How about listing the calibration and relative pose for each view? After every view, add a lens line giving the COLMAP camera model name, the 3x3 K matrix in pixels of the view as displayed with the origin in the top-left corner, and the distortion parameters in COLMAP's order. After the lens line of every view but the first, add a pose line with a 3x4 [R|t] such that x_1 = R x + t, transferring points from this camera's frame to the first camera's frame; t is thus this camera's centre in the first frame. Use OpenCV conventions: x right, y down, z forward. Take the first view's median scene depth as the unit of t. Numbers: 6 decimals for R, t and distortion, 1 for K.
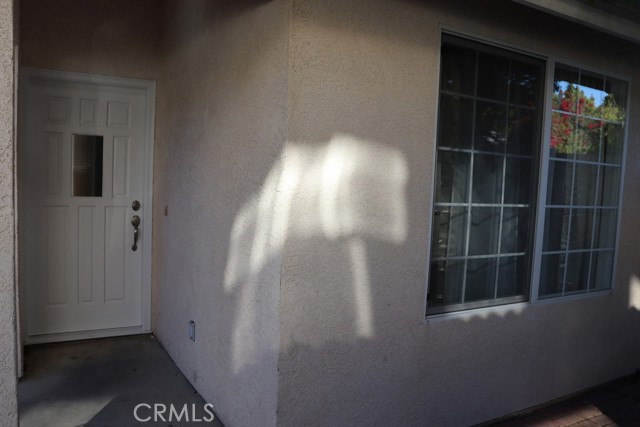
lens RADIAL K [[530.2, 0, 320.1], [0, 530.2, 215.3], [0, 0, 1]] dist [-0.165695, 0.148943]
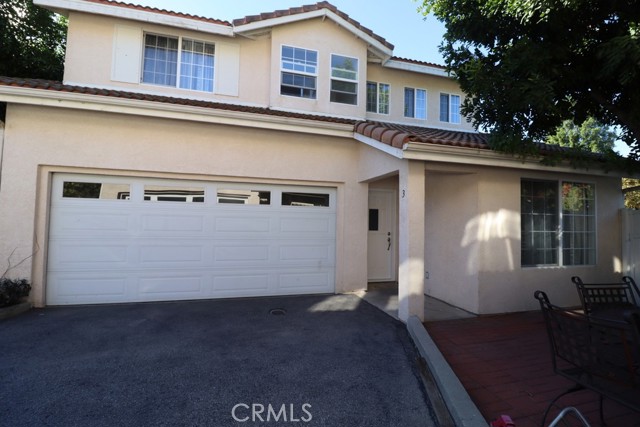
lens RADIAL K [[296.1, 0, 324.0], [0, 296.1, 204.3], [0, 0, 1]] dist [-0.008660, -0.000679]
pose [[0.970767, -0.030123, -0.238125, -0.411343], [-0.002970, 0.990510, -0.137411, 0.057704], [0.240005, 0.134102, 0.961465, -0.820248]]
